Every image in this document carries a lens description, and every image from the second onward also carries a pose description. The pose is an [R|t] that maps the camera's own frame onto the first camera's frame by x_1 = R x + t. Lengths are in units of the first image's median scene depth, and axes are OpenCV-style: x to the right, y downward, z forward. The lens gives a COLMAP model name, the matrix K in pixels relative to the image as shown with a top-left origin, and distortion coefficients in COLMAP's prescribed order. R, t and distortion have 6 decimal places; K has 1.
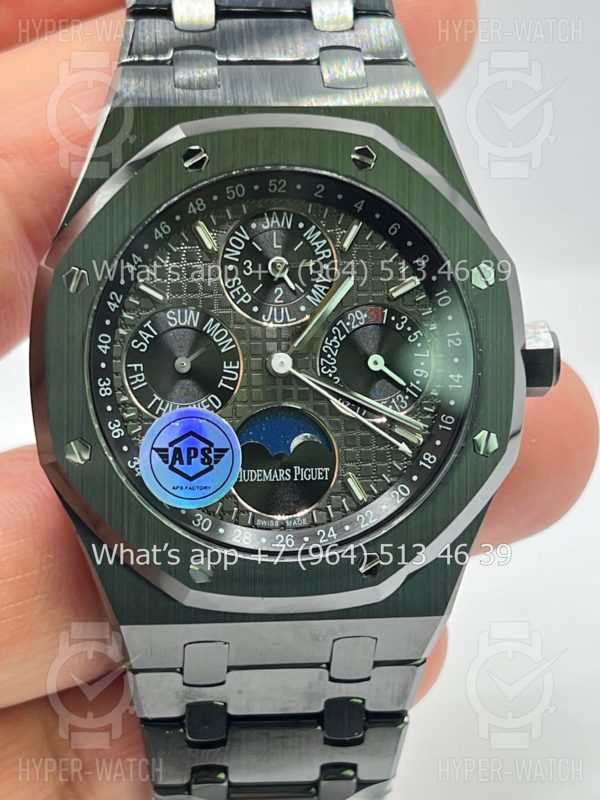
lens RADIAL K [[1872.4, 0, 293.6], [0, 1872.4, 400.1], [0, 0, 1]] dist [0.211949, 0.000000]
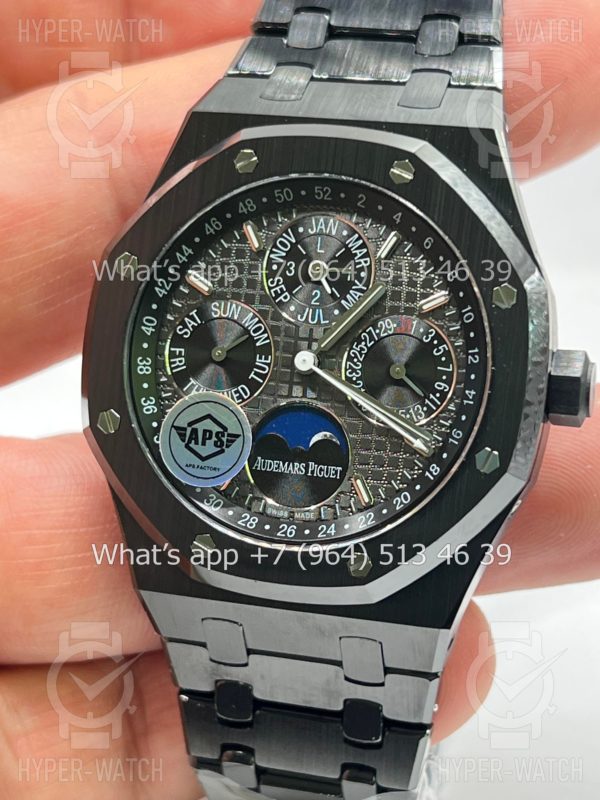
lens RADIAL K [[1872.4, 0, 304.1], [0, 1872.4, 406.1], [0, 0, 1]] dist [0.211949, 0.000000]
pose [[0.930782, 0.107523, -0.349404, 0.357972], [-0.124354, 0.991896, -0.026029, 0.032150], [0.343774, 0.067677, 0.936610, 0.023641]]
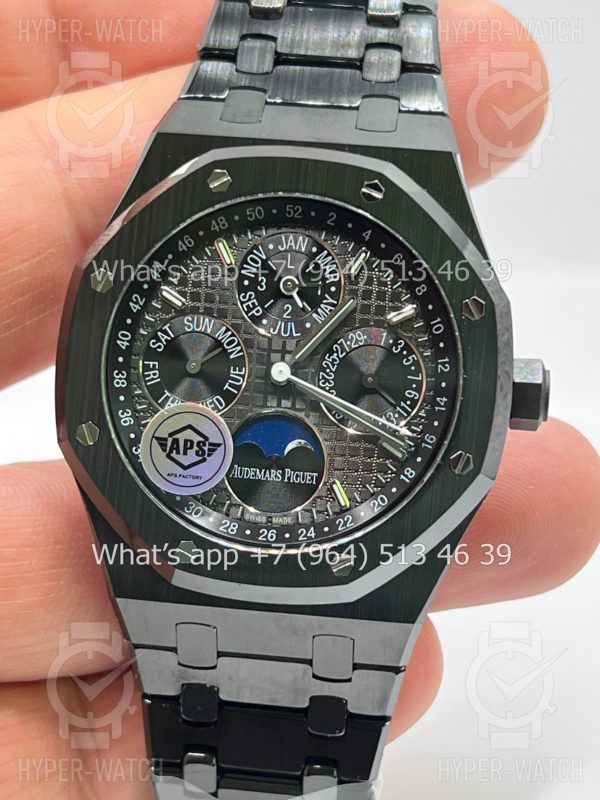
lens RADIAL K [[1872.4, 0, 297.1], [0, 1872.4, 409.7], [0, 0, 1]] dist [0.211949, 0.000000]
pose [[0.978462, 0.088468, -0.186511, 0.206550], [-0.100396, 0.993399, -0.055488, 0.061072], [0.180371, 0.073018, 0.980885, -0.065638]]
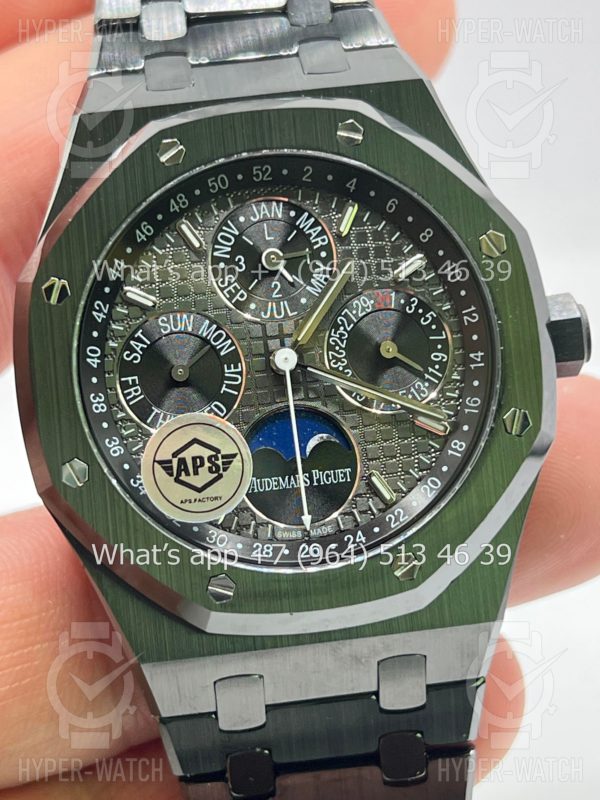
lens RADIAL K [[1872.4, 0, 284.7], [0, 1872.4, 386.1], [0, 0, 1]] dist [0.211949, 0.000000]
pose [[0.993051, -0.109160, -0.043970, 0.031872], [0.102720, 0.986339, -0.128782, 0.111759], [0.057428, 0.123370, 0.990698, 0.085034]]
